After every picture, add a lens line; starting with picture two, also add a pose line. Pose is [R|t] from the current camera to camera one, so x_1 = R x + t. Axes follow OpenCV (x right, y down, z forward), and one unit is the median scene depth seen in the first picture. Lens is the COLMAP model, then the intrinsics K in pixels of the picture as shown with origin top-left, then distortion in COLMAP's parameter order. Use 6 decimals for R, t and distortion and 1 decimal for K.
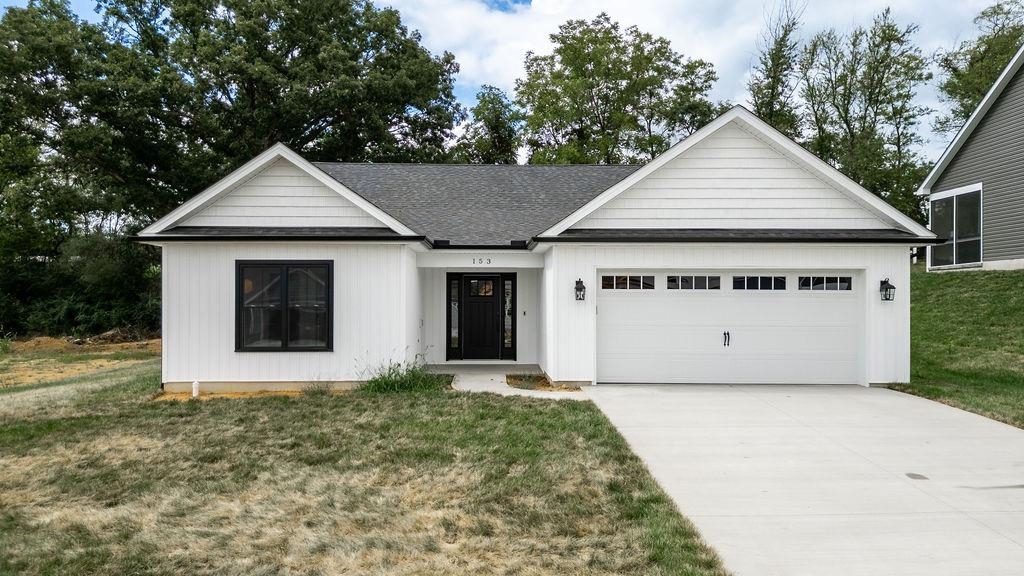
lens RADIAL K [[726.1, 0, 495.9], [0, 726.1, 304.7], [0, 0, 1]] dist [0.071440, -0.060282]
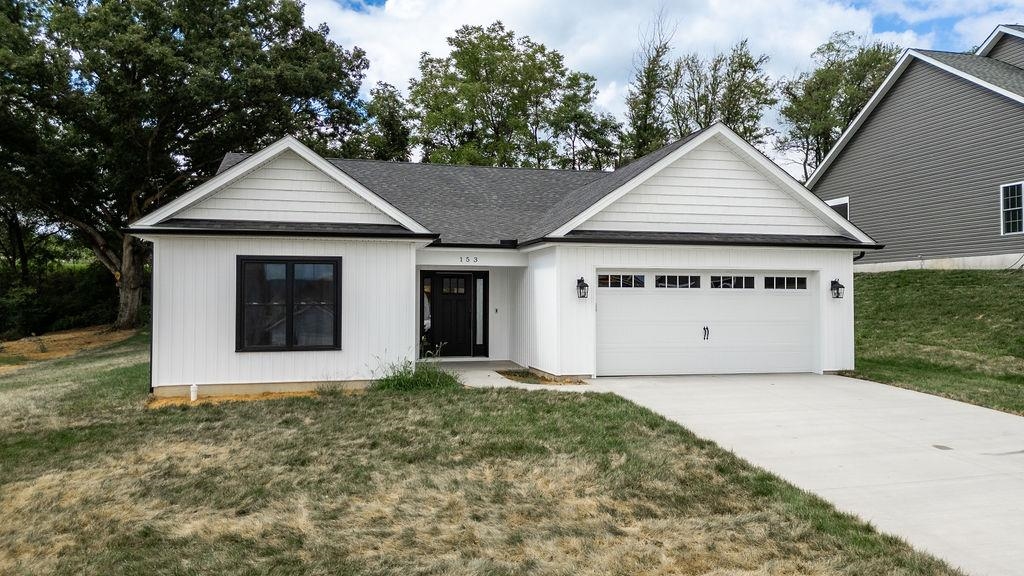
lens RADIAL K [[720.5, 0, 508.4], [0, 720.5, 288.4], [0, 0, 1]] dist [0.075382, -0.074885]
pose [[0.976804, 0.003153, 0.214112, -0.186297], [0.001099, 0.999805, -0.019738, 0.000731], [-0.214133, 0.019515, 0.976610, 0.001629]]
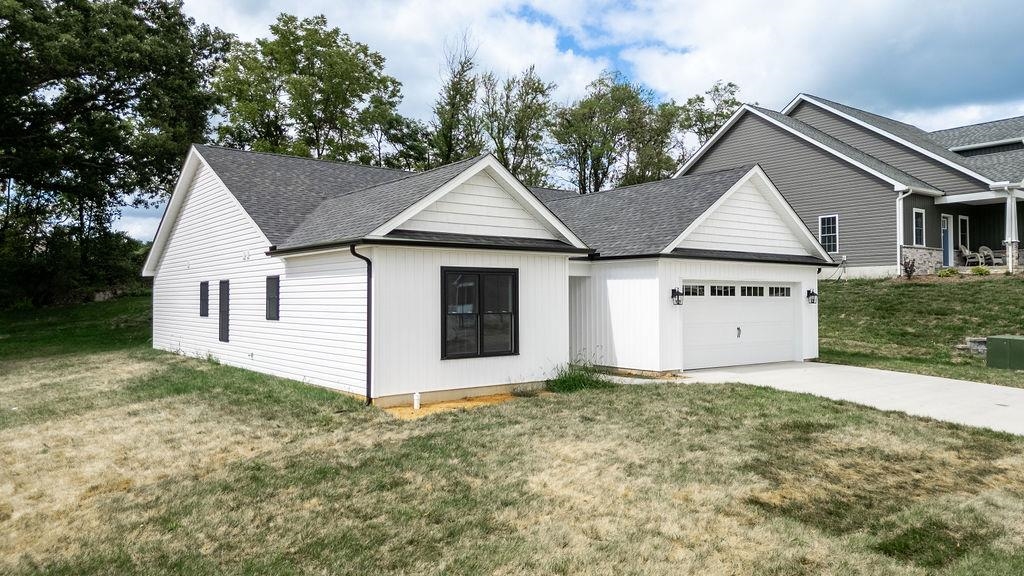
lens RADIAL K [[720.5, 0, 508.4], [0, 720.5, 288.4], [0, 0, 1]] dist [0.075382, -0.074885]
pose [[0.809072, 0.006040, 0.587678, -0.746286], [0.004682, 0.999849, -0.016722, -0.012882], [-0.587691, 0.016281, 0.808922, 0.140955]]
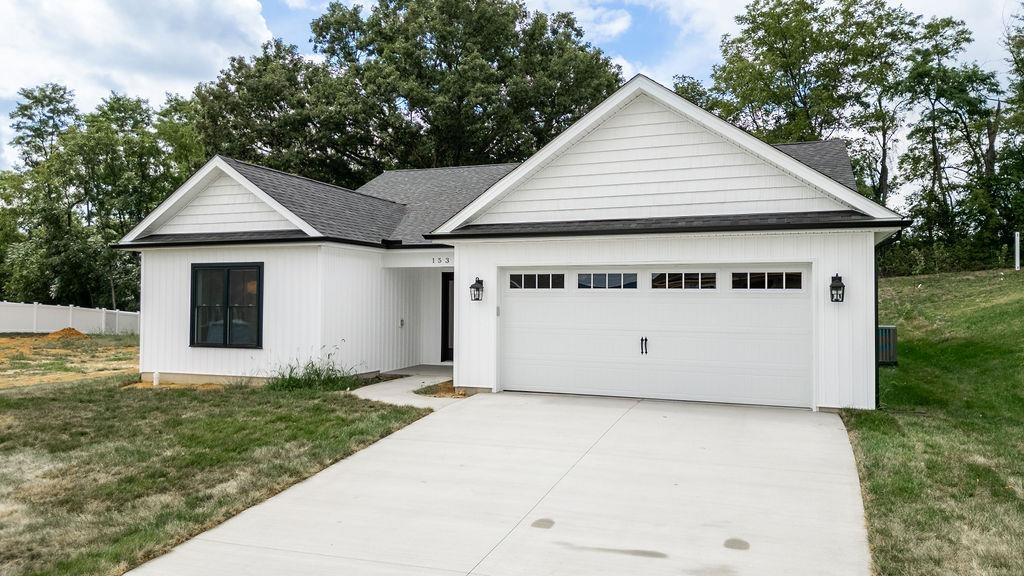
lens RADIAL K [[720.5, 0, 508.4], [0, 720.5, 288.4], [0, 0, 1]] dist [0.075382, -0.074885]
pose [[0.930626, -0.003439, -0.365957, 0.431529], [-0.004823, 0.999754, -0.021661, -0.001660], [0.365941, 0.021923, 0.930380, 0.132828]]
